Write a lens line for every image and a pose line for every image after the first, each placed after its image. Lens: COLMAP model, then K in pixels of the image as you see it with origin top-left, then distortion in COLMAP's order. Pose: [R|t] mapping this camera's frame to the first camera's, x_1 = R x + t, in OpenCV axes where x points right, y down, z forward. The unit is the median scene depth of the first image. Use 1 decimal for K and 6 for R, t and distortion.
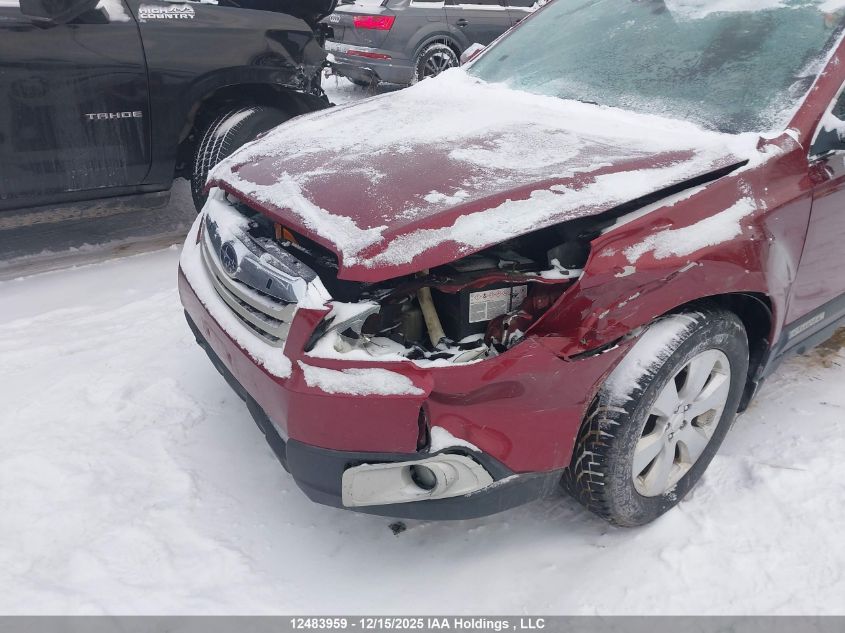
lens RADIAL K [[646.8, 0, 422.5], [0, 646.8, 316.5], [0, 0, 1]] dist [0.087688, -0.111166]
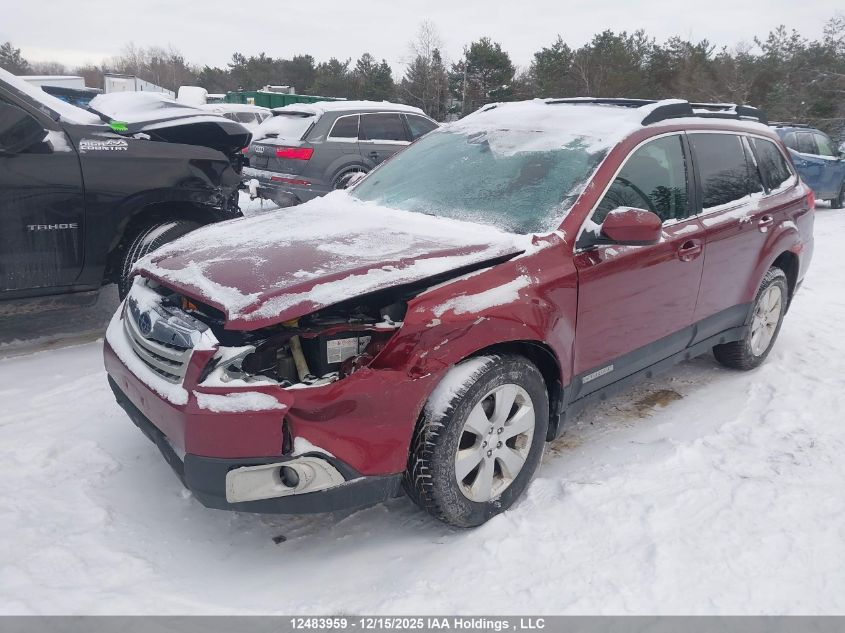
lens RADIAL K [[648.5, 0, 425.0], [0, 648.5, 320.3], [0, 0, 1]] dist [0.093174, -0.107695]
pose [[0.994787, -0.017483, 0.100467, 0.125296], [0.034351, 0.985068, -0.168706, 0.140366], [-0.096018, 0.171277, 0.980533, -0.337397]]
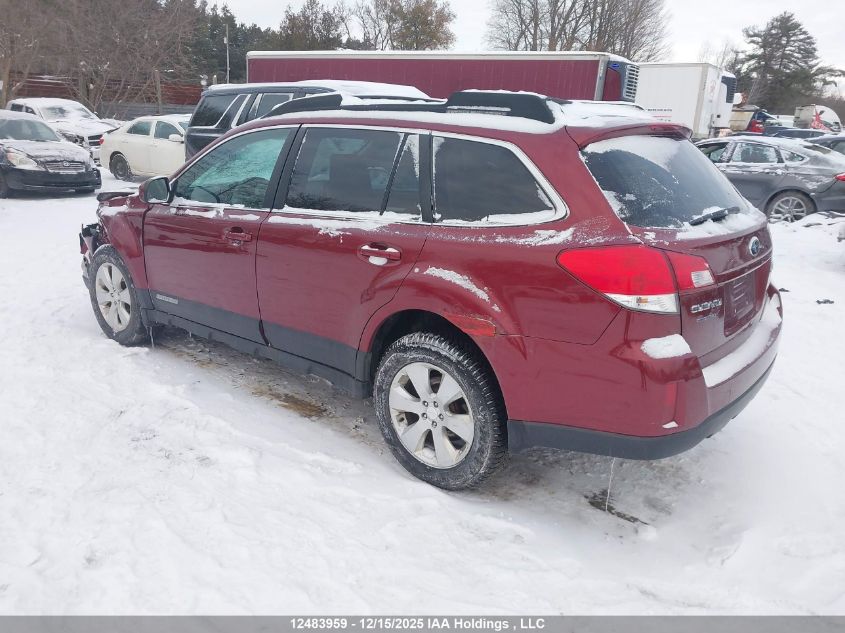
lens RADIAL K [[638.1, 0, 433.0], [0, 638.1, 320.4], [0, 0, 1]] dist [0.199167, -0.228570]
pose [[0.229820, 0.261846, -0.937347, 2.919278], [-0.464624, 0.875804, 0.130737, -0.606073], [0.855165, 0.405468, 0.322937, 1.274260]]
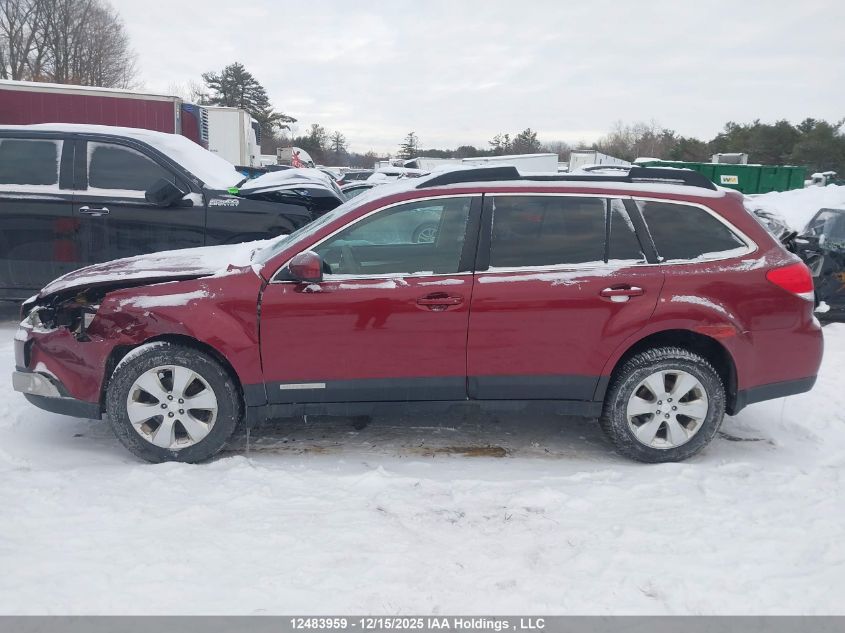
lens RADIAL K [[646.8, 0, 422.5], [0, 646.8, 316.5], [0, 0, 1]] dist [0.087688, -0.111166]
pose [[0.828729, 0.116001, -0.547496, 2.007441], [-0.257915, 0.947366, -0.189676, 0.091174], [0.496676, 0.298397, 0.815029, -0.241483]]
